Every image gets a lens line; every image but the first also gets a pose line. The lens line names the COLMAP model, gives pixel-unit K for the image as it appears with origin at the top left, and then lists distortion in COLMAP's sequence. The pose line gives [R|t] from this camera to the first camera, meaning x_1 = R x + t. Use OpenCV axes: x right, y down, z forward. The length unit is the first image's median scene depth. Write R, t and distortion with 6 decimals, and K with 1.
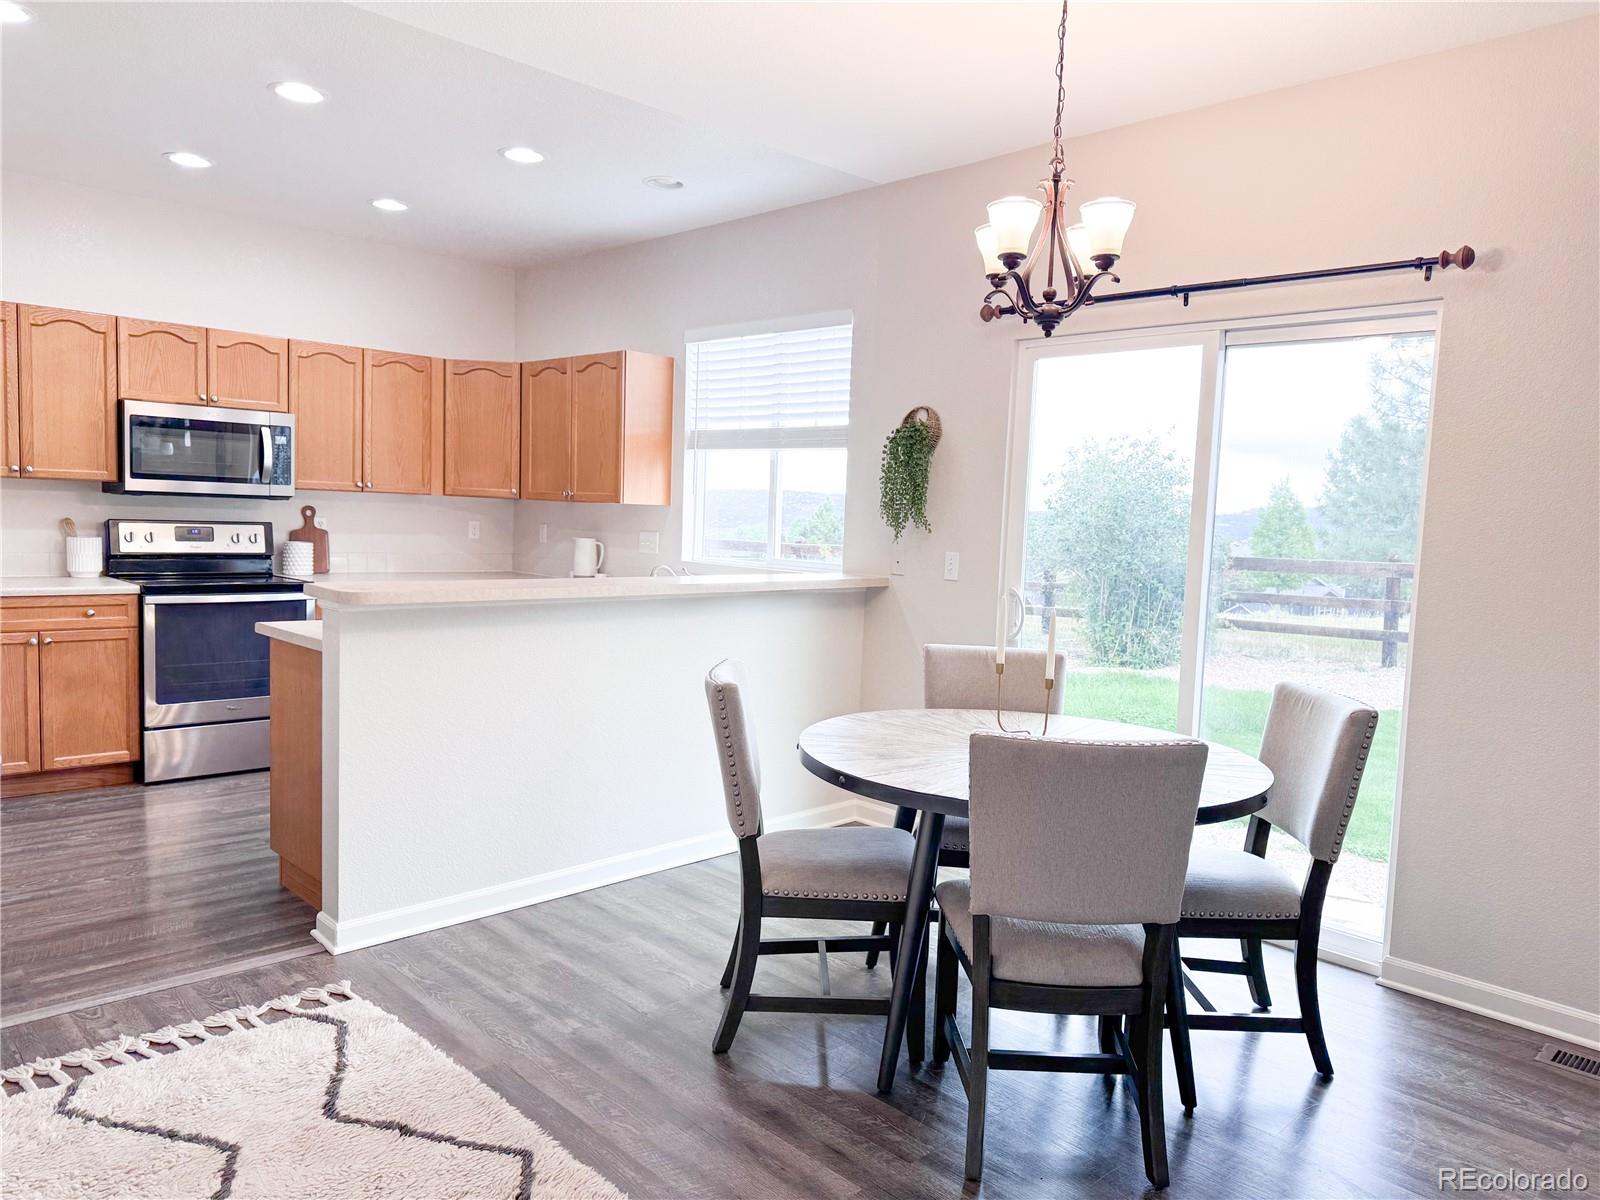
lens RADIAL K [[1133.3, 0, 804.2], [0, 1133.3, 613.2], [0, 0, 1]] dist [0.003641, -0.002062]
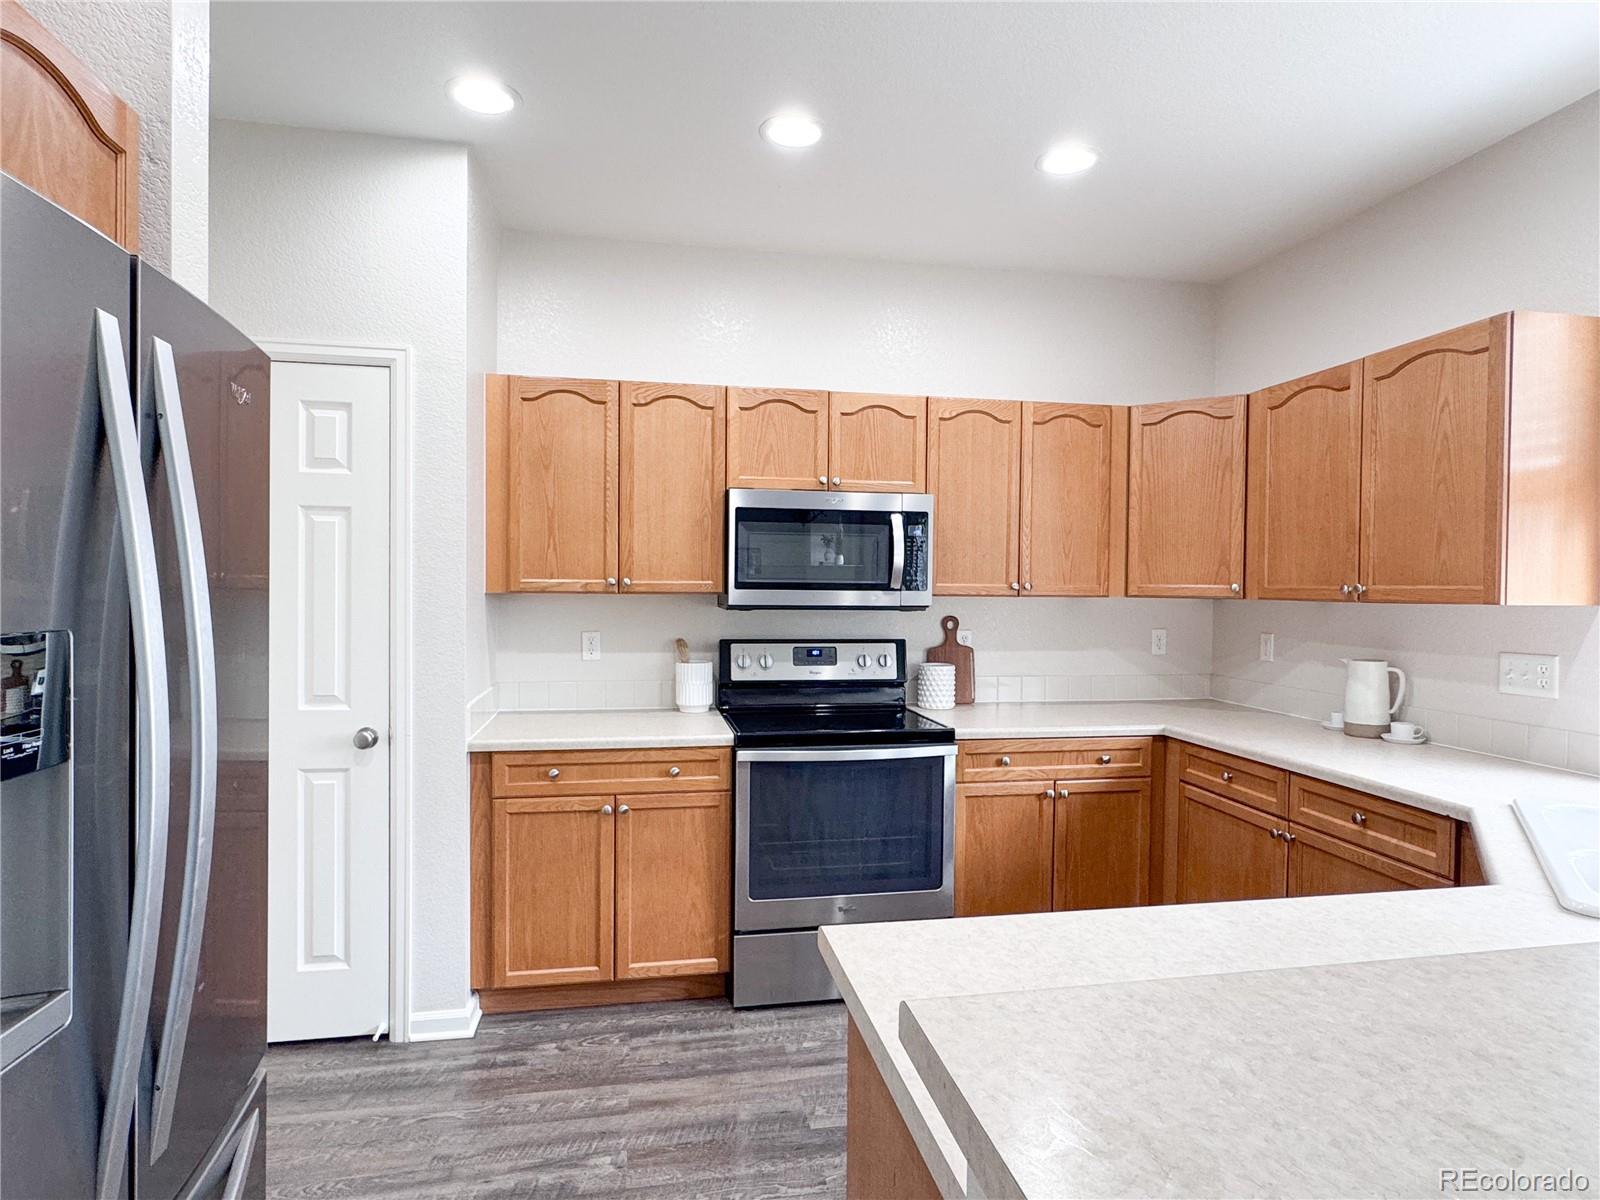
lens RADIAL K [[879.5, 0, 800.0], [0, 879.5, 600.0], [0, 0, 1]] dist [-0.026433, -0.000173]
pose [[0.833611, -0.026325, -0.551724, -0.215262], [-0.024422, 0.996130, -0.084429, -0.058680], [0.551812, 0.083855, 0.829742, 0.500641]]
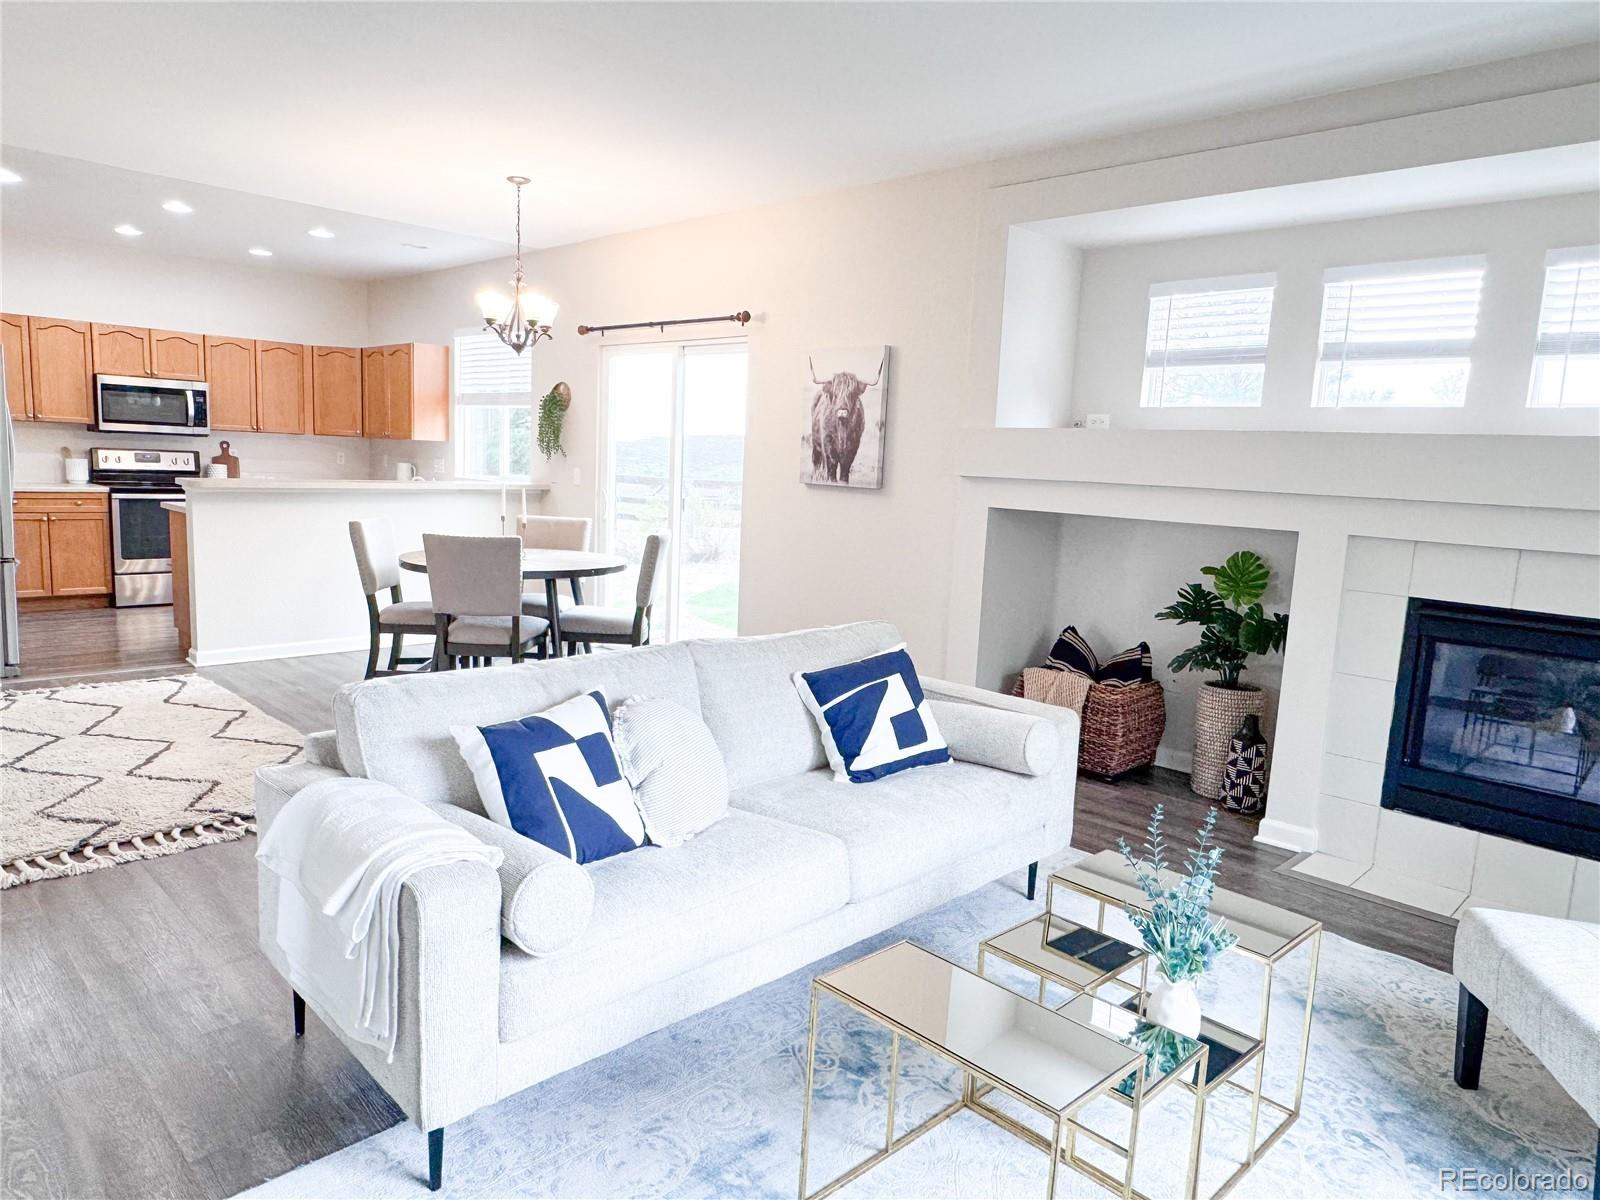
lens RADIAL K [[1042.0, 0, 794.8], [0, 1042.0, 607.3], [0, 0, 1]] dist [-0.000938, 0.003482]
pose [[0.999985, 0.005056, 0.001983, 0.383452], [-0.005155, 0.998571, 0.053190, 0.059251], [-0.001711, -0.053199, 0.998582, -0.493070]]
